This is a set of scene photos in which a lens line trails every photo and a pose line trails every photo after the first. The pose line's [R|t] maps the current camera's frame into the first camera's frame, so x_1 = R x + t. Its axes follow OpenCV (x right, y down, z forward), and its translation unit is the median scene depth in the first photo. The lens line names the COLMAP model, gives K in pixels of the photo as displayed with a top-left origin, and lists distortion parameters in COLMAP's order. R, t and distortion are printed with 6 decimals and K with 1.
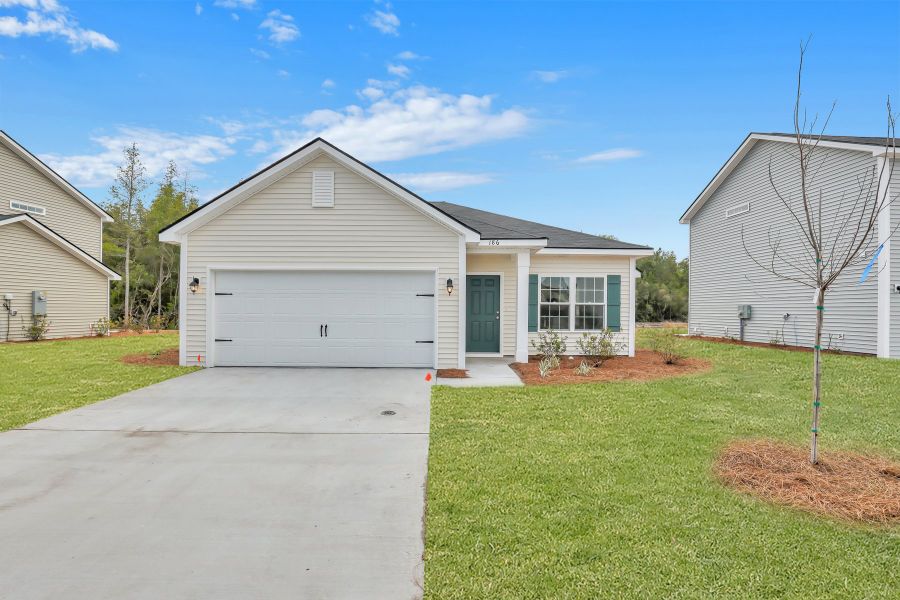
lens RADIAL K [[417.1, 0, 451.7], [0, 417.1, 304.7], [0, 0, 1]] dist [-0.033333, 0.000197]
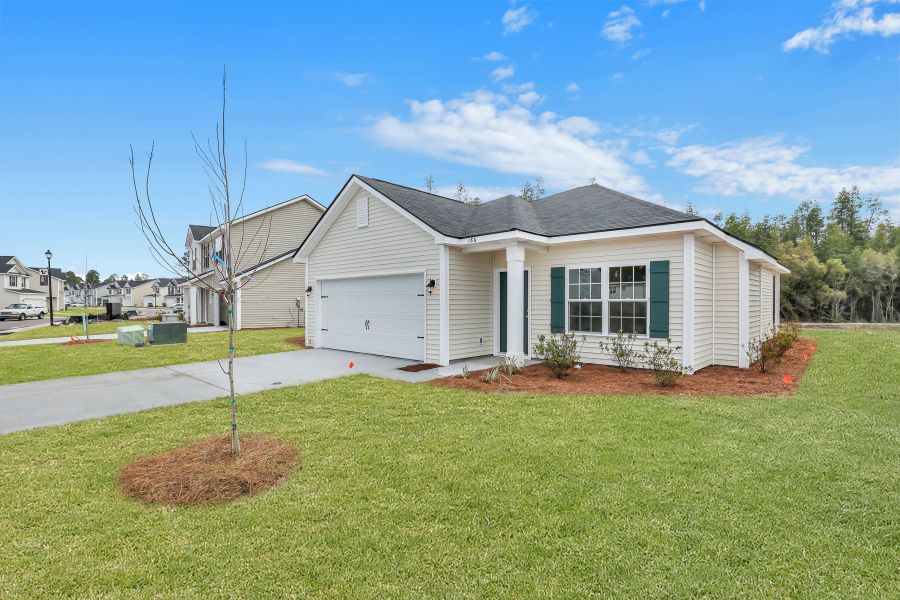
lens RADIAL K [[431.8, 0, 452.8], [0, 431.8, 302.7], [0, 0, 1]] dist [0.001321, -0.000355]
pose [[0.726536, -0.007211, -0.687091, 0.650744], [0.011599, 0.999931, 0.001771, -0.002837], [0.687031, -0.009256, 0.726570, 0.190695]]
